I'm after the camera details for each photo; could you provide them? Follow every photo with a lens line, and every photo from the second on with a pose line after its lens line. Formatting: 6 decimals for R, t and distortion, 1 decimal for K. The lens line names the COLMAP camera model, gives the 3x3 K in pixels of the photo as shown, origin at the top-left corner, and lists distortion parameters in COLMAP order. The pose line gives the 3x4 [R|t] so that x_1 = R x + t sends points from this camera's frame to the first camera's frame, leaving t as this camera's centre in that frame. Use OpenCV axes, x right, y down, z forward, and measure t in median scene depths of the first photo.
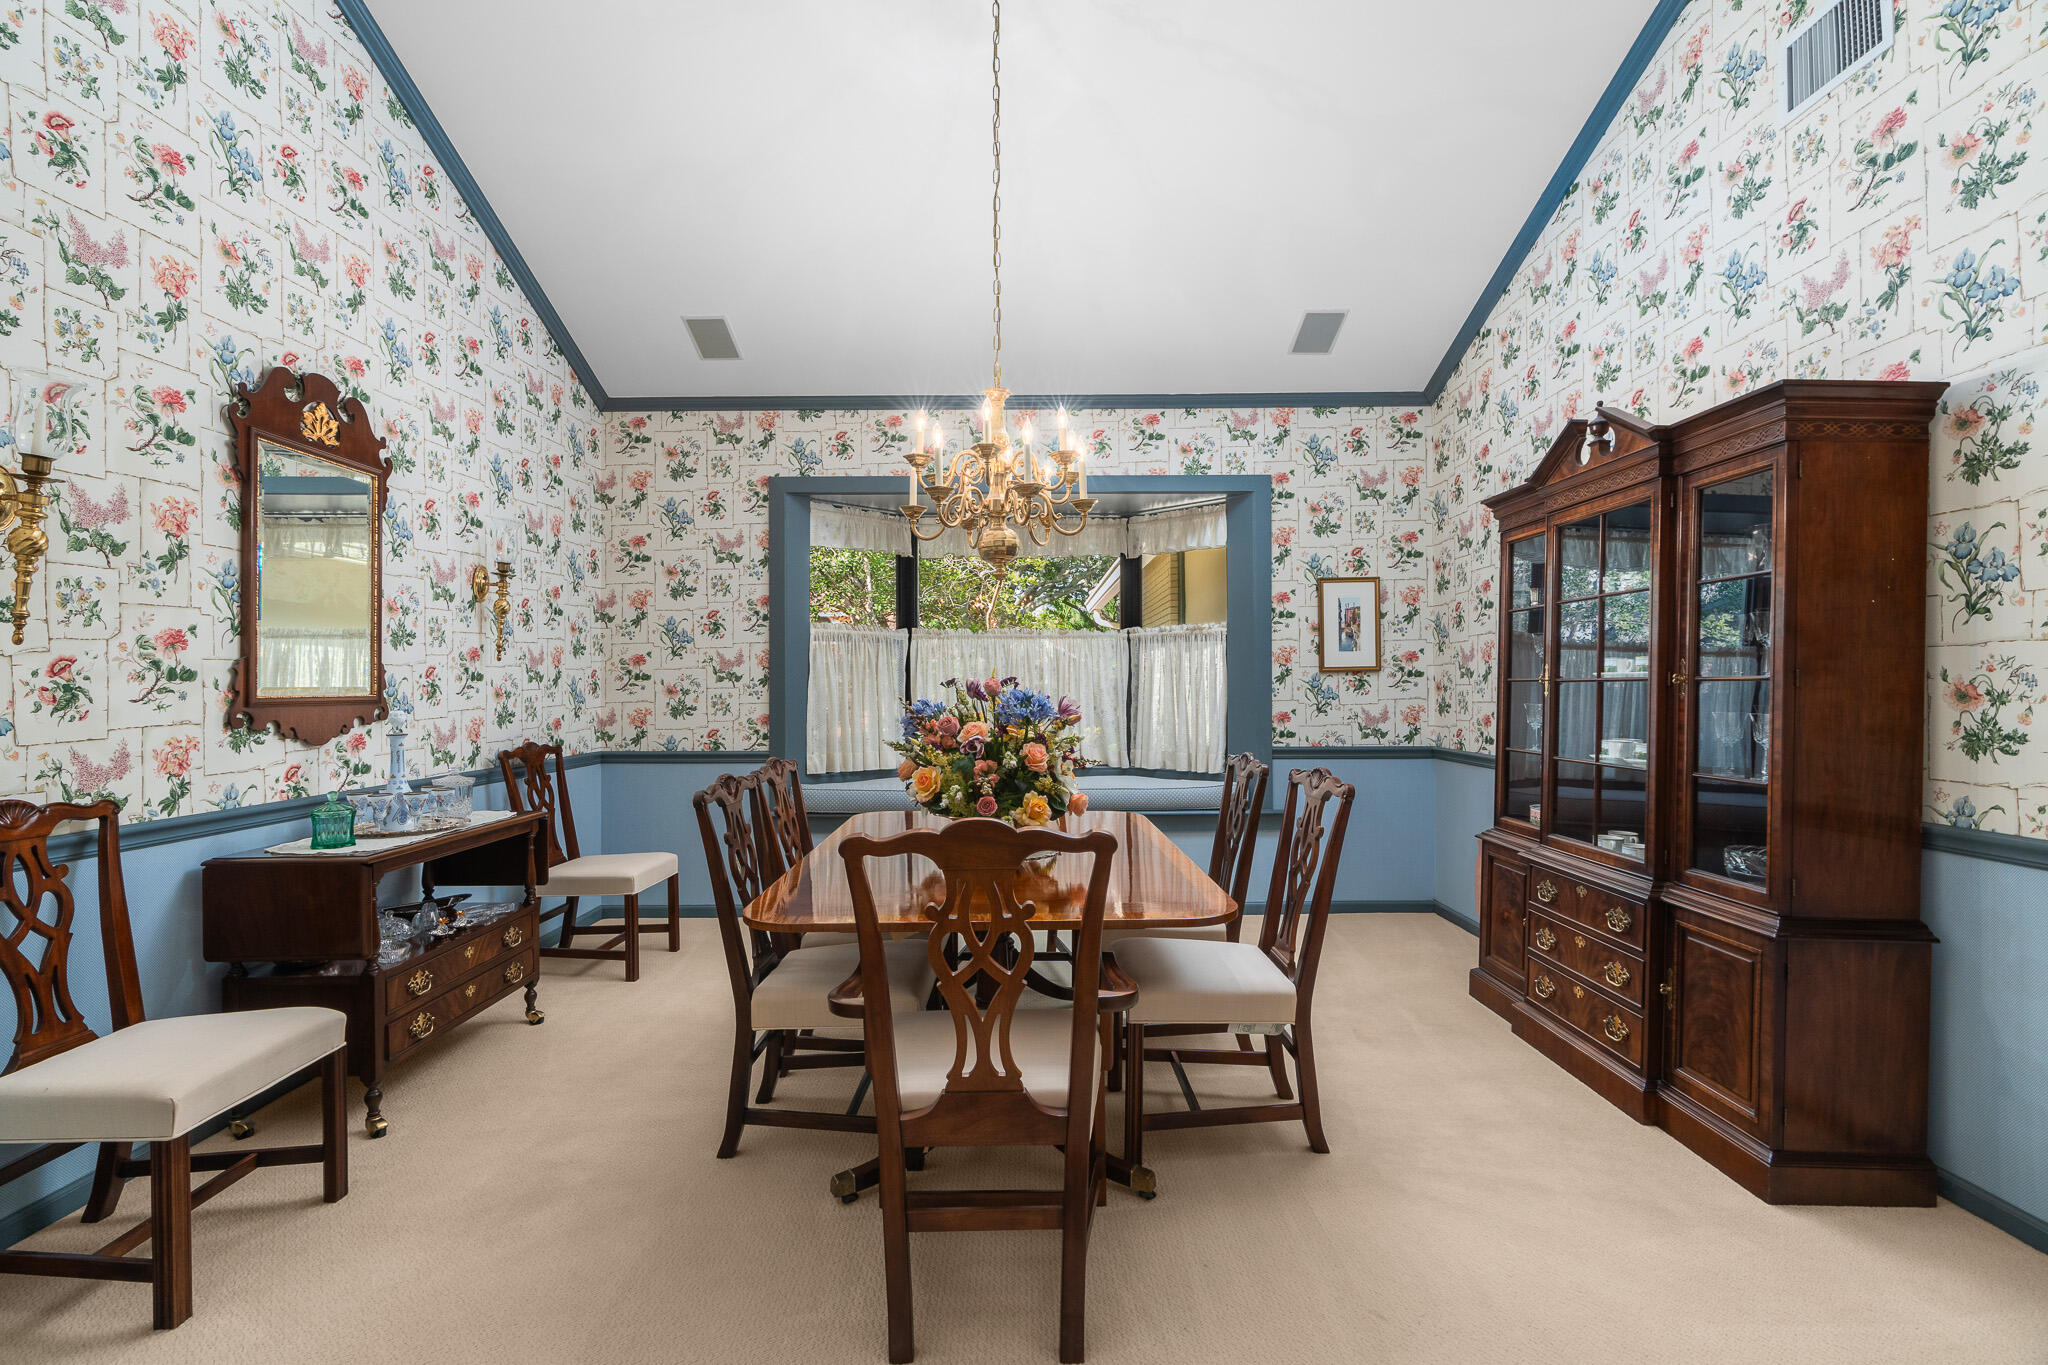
lens RADIAL K [[922.8, 0, 1021.1], [0, 922.8, 680.6], [0, 0, 1]] dist [-0.009018, 0.003015]
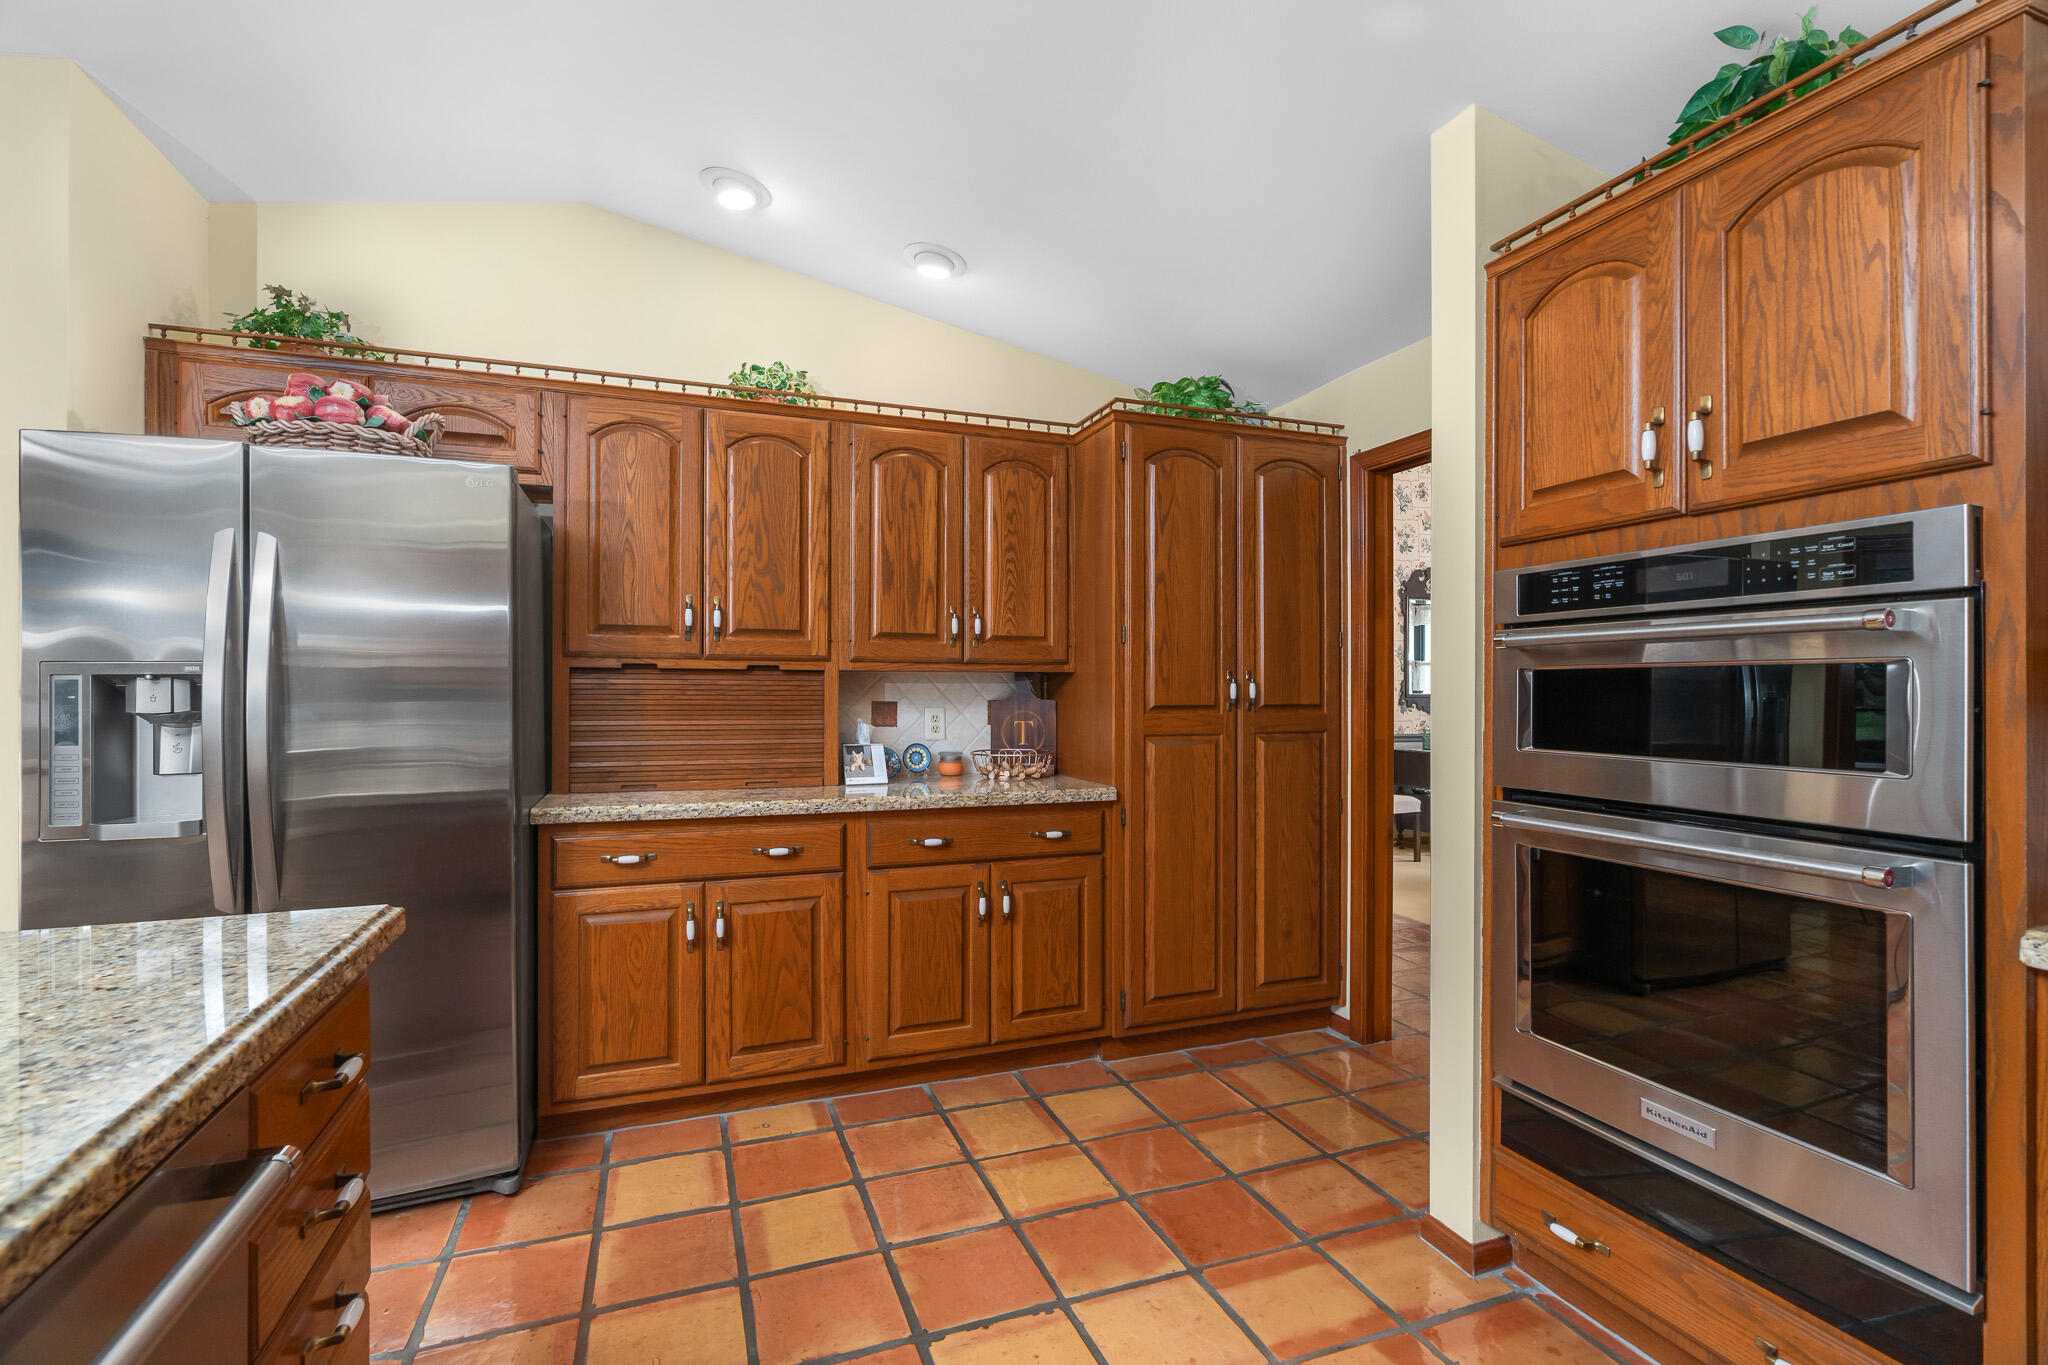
lens RADIAL K [[922.8, 0, 1024.0], [0, 922.8, 686.2], [0, 0, 1]] dist [-0.009018, 0.003015]
pose [[0.352593, 0.000482, -0.935777, 1.209032], [-0.002947, 0.999995, -0.000595, -0.000153], [0.935772, 0.002968, 0.352593, -0.943293]]
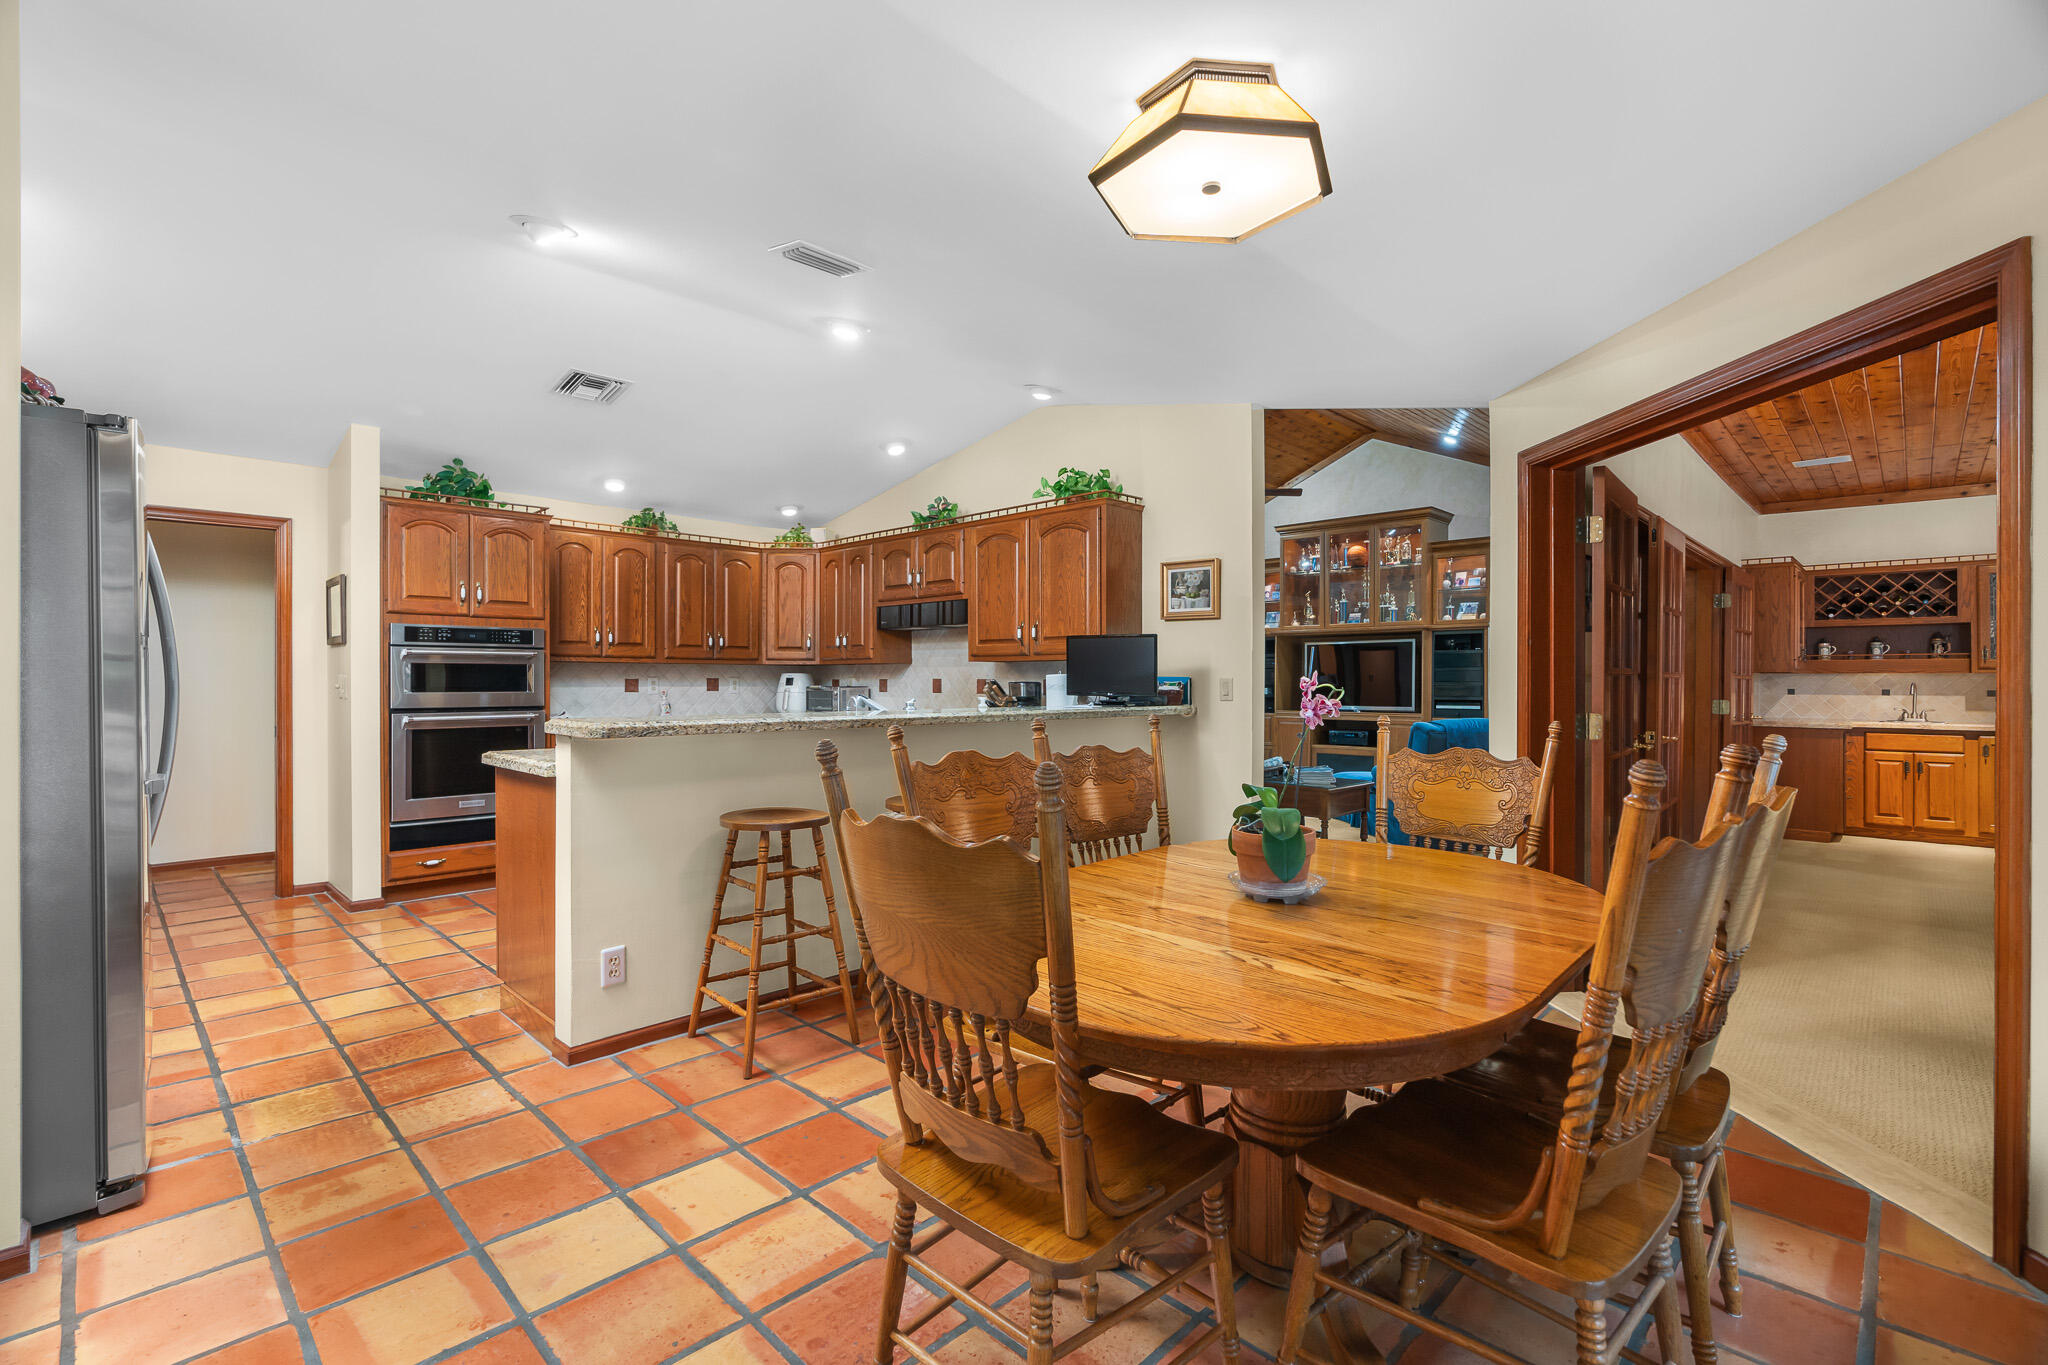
lens RADIAL K [[922.8, 0, 1012.9], [0, 922.8, 681.7], [0, 0, 1]] dist [-0.009018, 0.003015]
pose [[0.705912, 0.002578, 0.708295, 0.340964], [-0.003197, 0.999995, -0.000453, 0.019095], [-0.708293, -0.001944, 0.705916, -2.338972]]
